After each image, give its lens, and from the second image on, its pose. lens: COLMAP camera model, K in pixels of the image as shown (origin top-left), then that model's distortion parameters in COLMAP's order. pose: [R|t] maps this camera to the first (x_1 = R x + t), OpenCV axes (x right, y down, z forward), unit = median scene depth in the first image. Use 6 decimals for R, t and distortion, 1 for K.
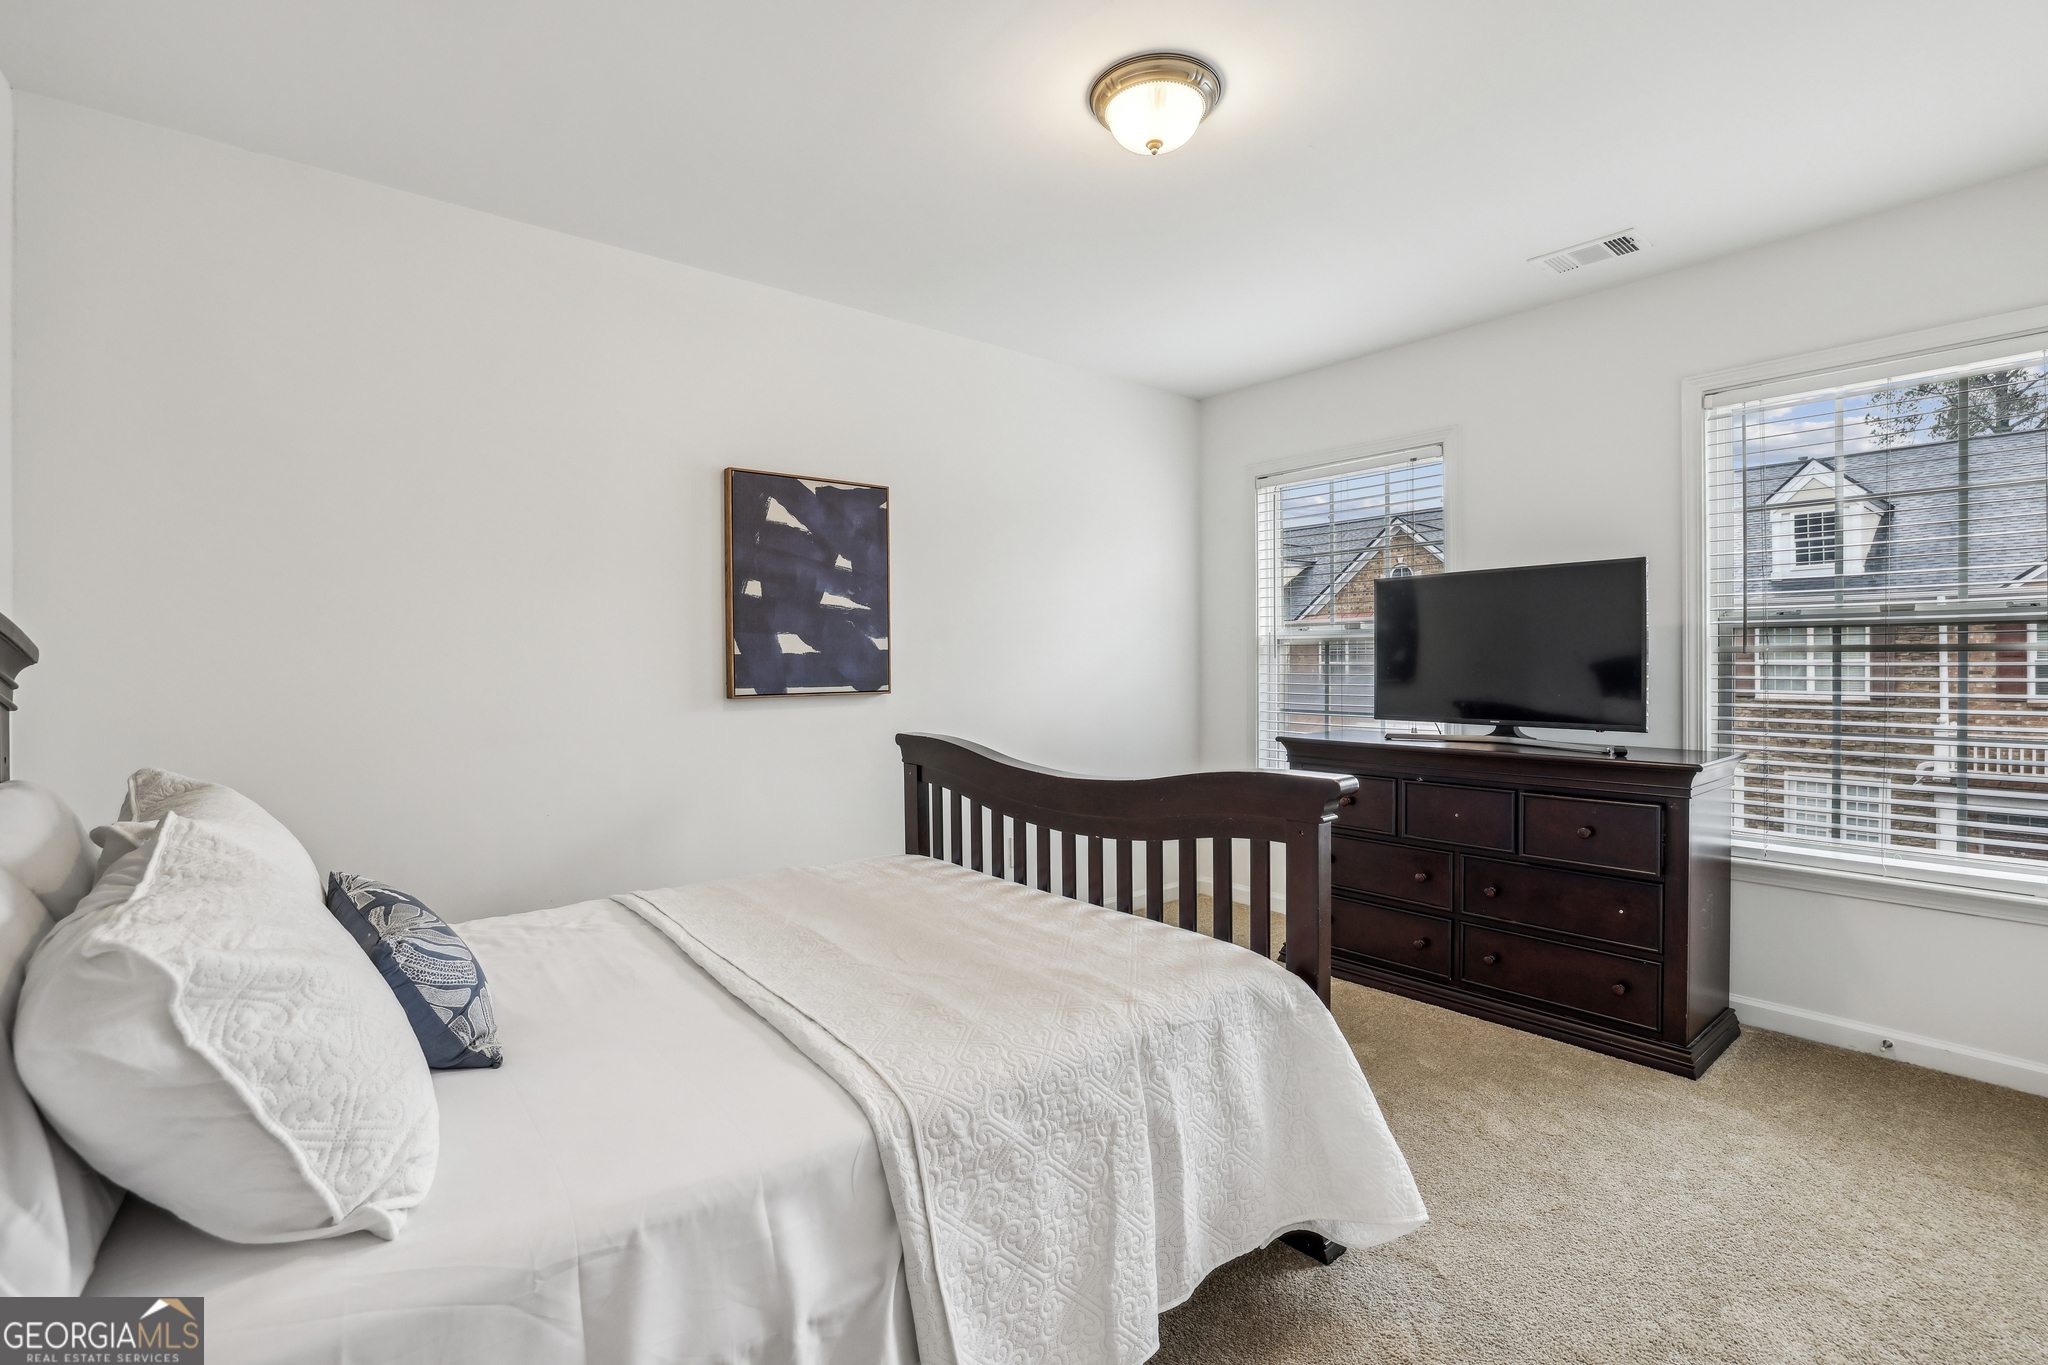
lens RADIAL K [[894.9, 0, 1022.4], [0, 894.9, 681.2], [0, 0, 1]] dist [-0.043986, 0.019368]
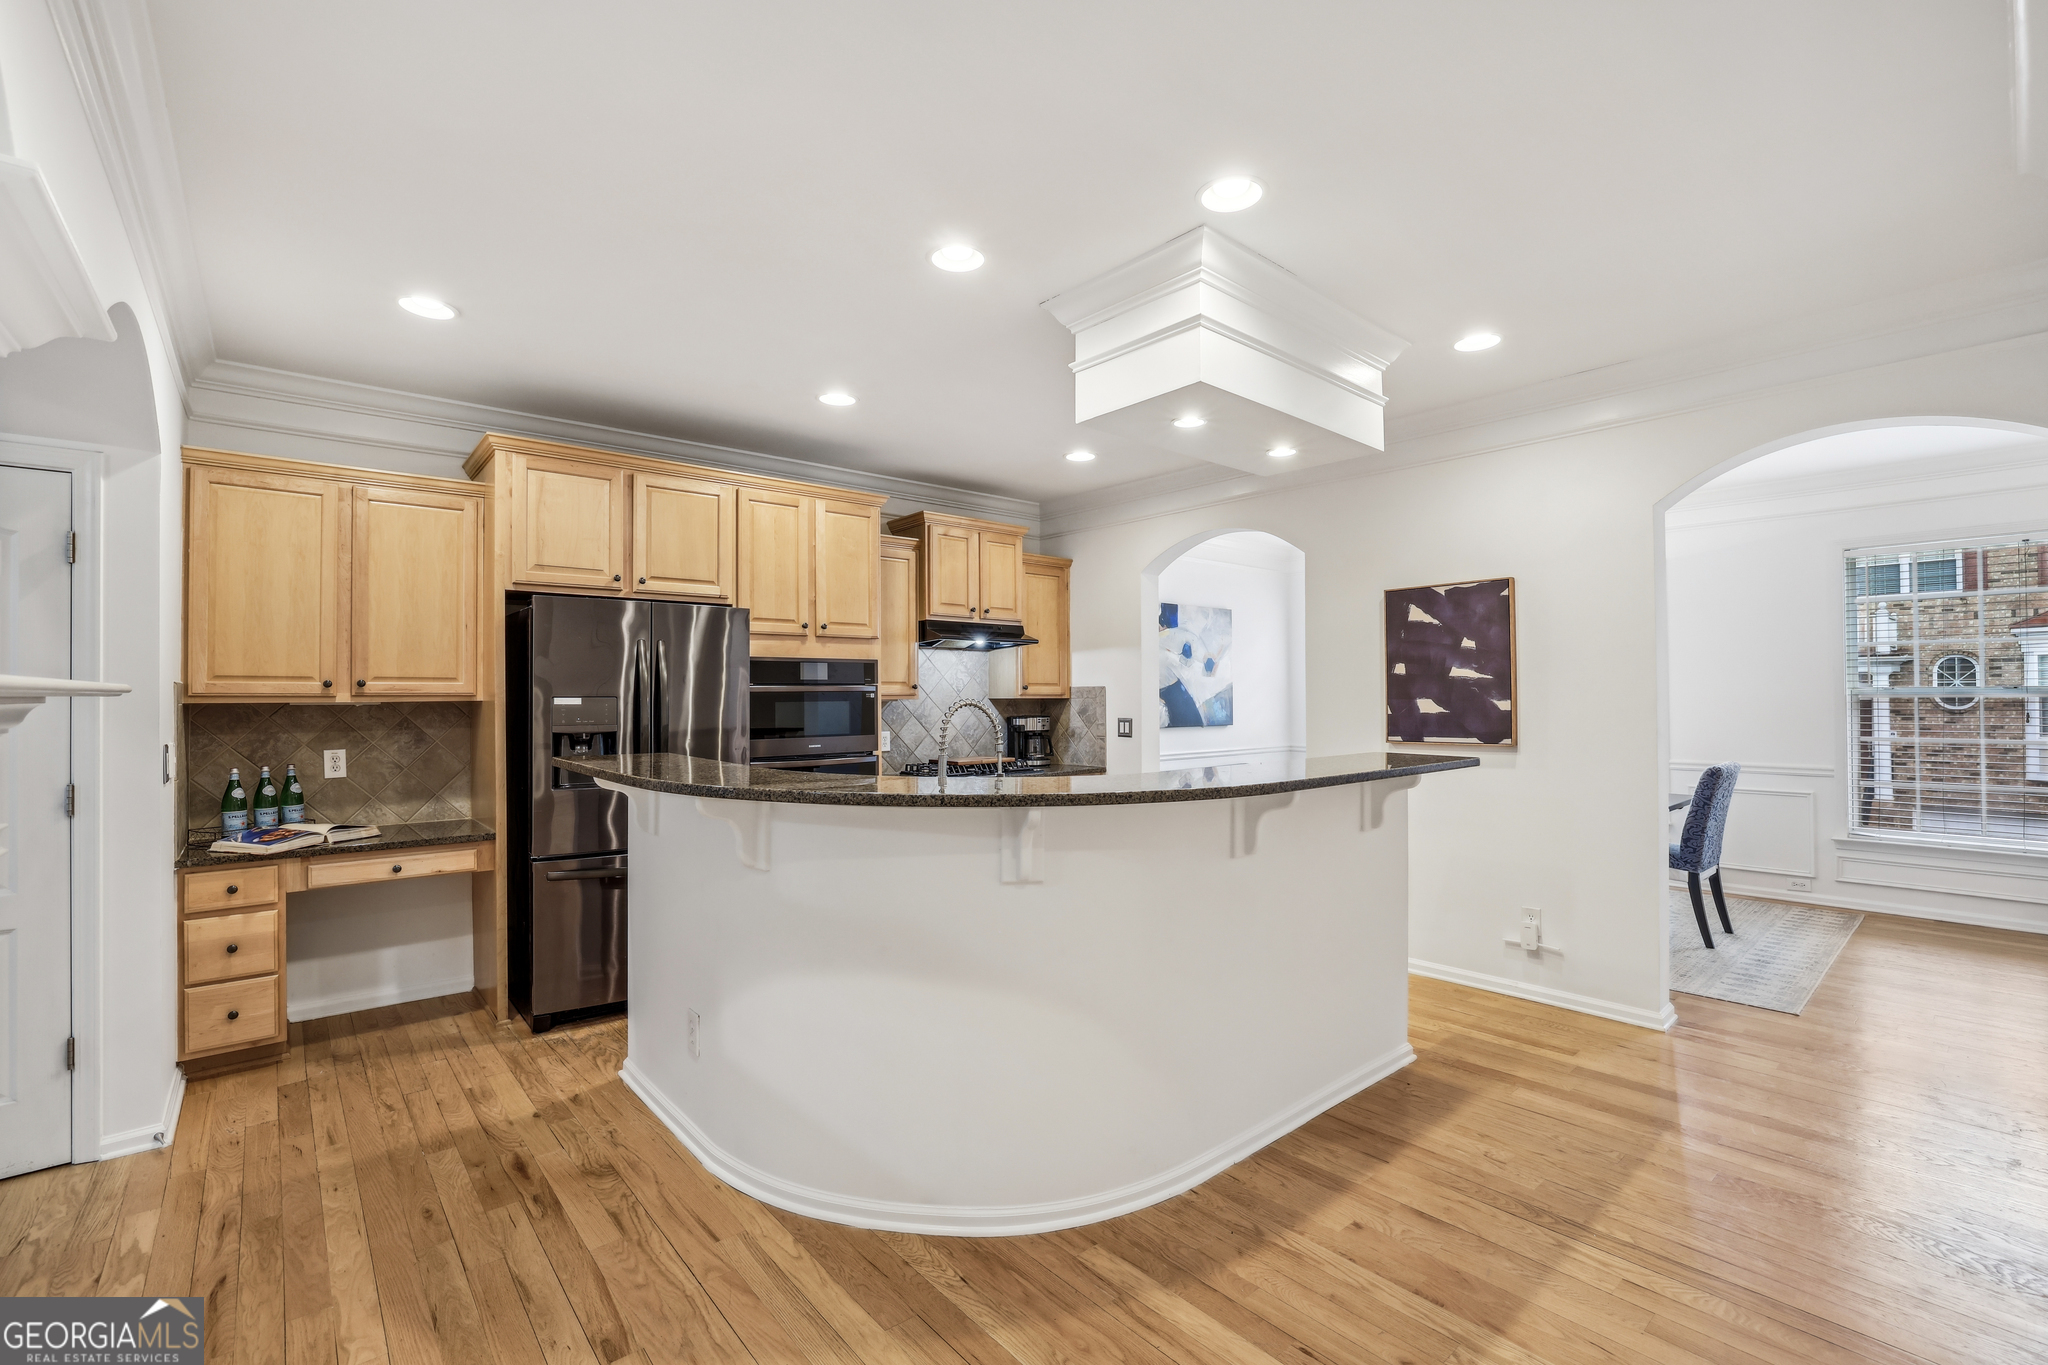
lens RADIAL K [[894.9, 0, 1016.8], [0, 894.9, 691.2], [0, 0, 1]] dist [-0.043986, 0.019368]
pose [[0.028230, -0.006670, -0.999579, 1.094144], [-0.015614, 0.999853, -0.007113, -0.044029], [0.999479, 0.015809, 0.028122, 0.308619]]
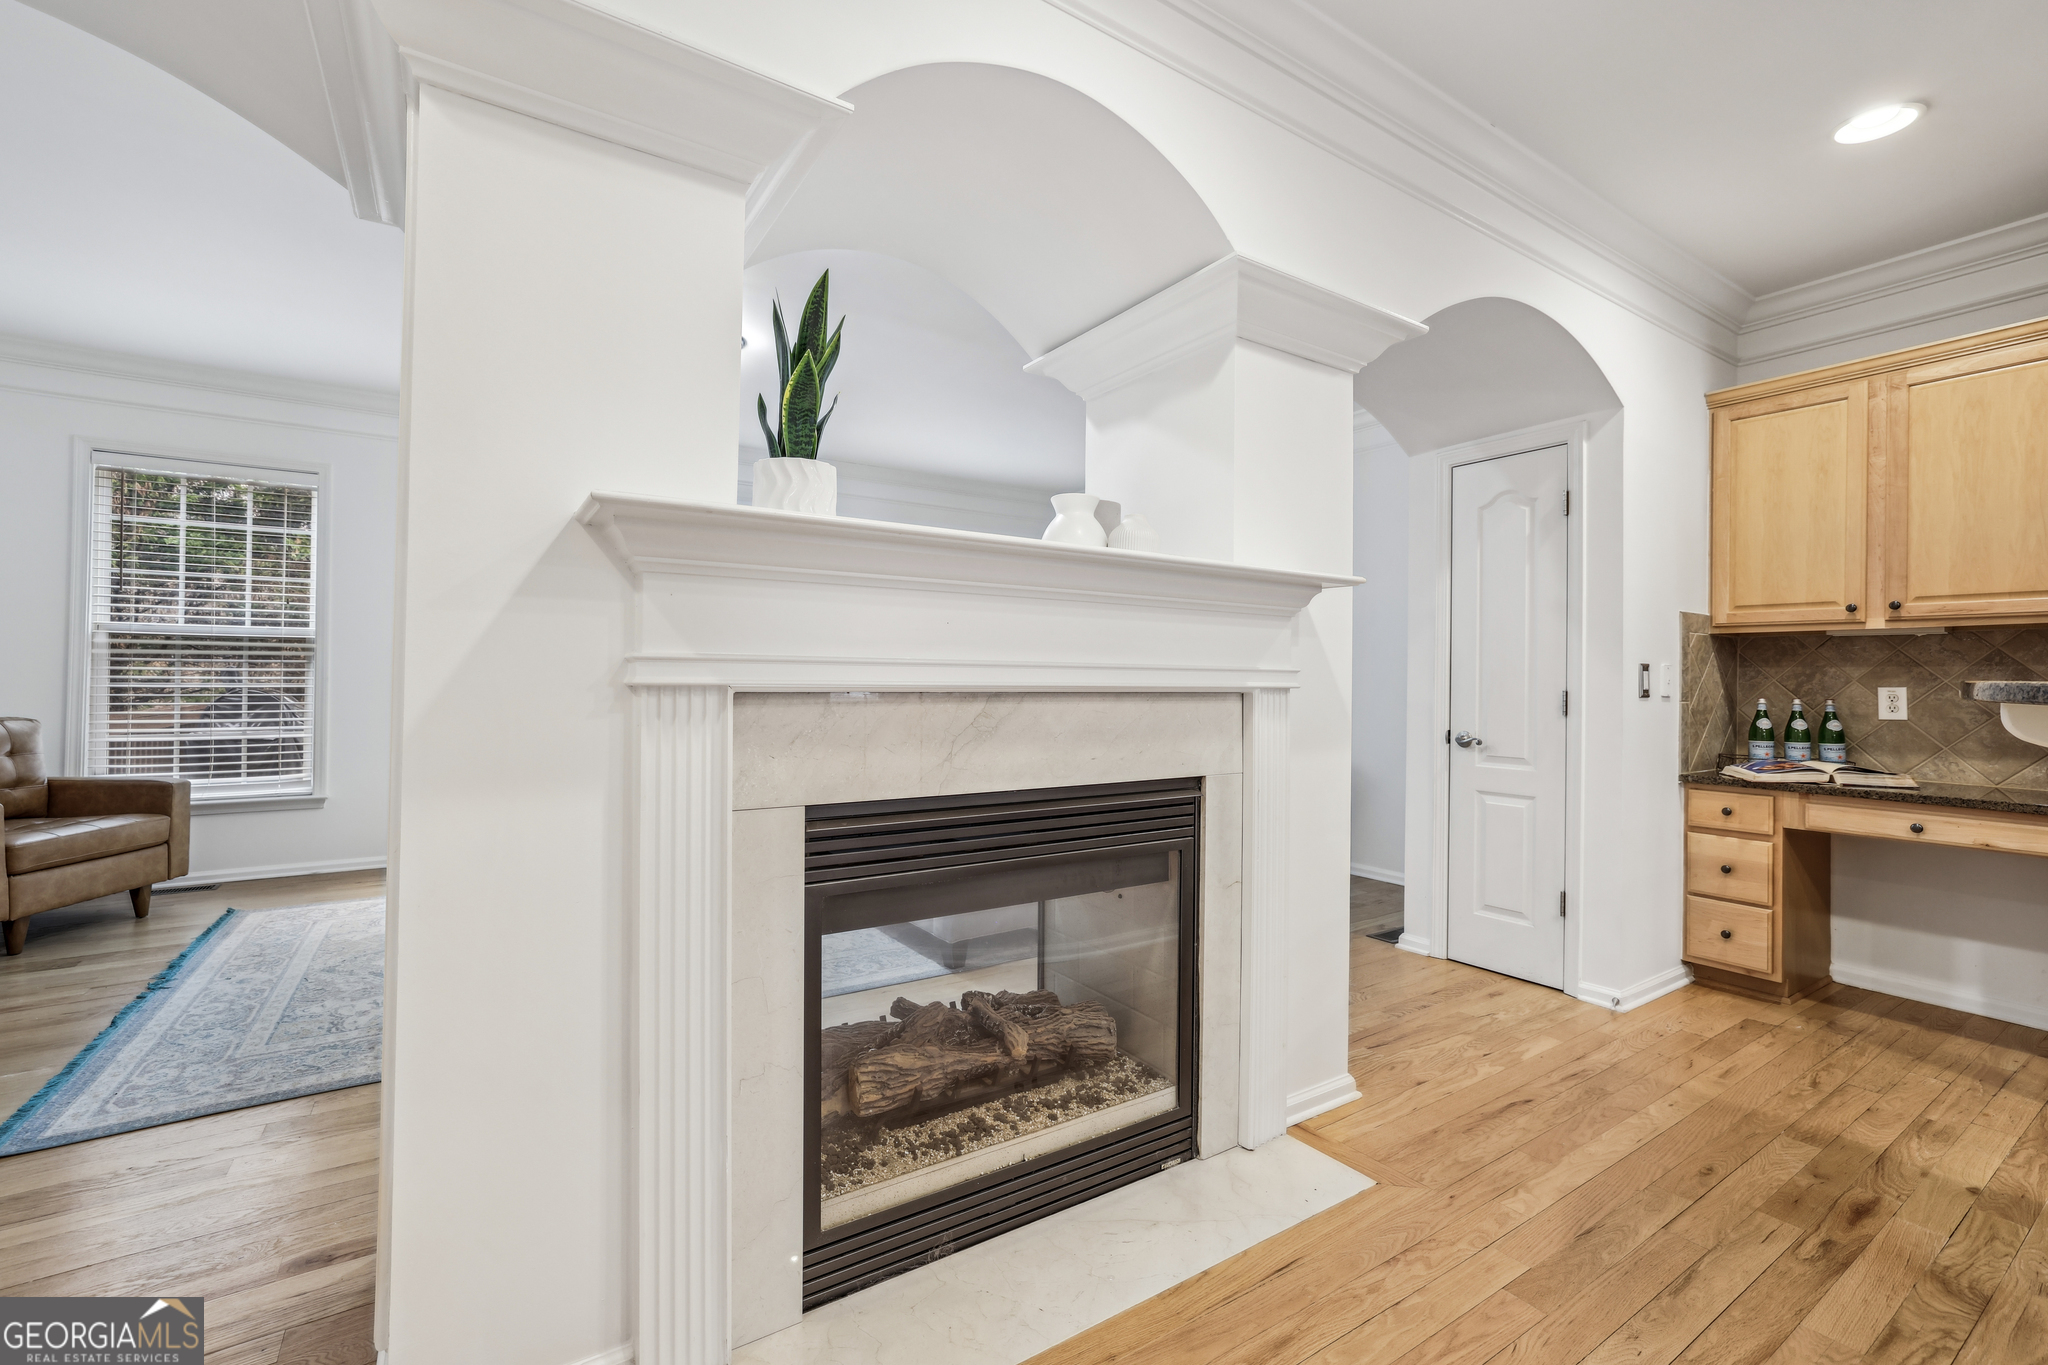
lens RADIAL K [[894.9, 0, 1037.1], [0, 894.9, 676.9], [0, 0, 1]] dist [-0.043986, 0.019368]
pose [[-0.996089, -0.010948, 0.087674, 0.789318], [-0.009514, 0.999814, 0.016757, 0.021647], [-0.087841, 0.015858, -0.996008, 0.529394]]
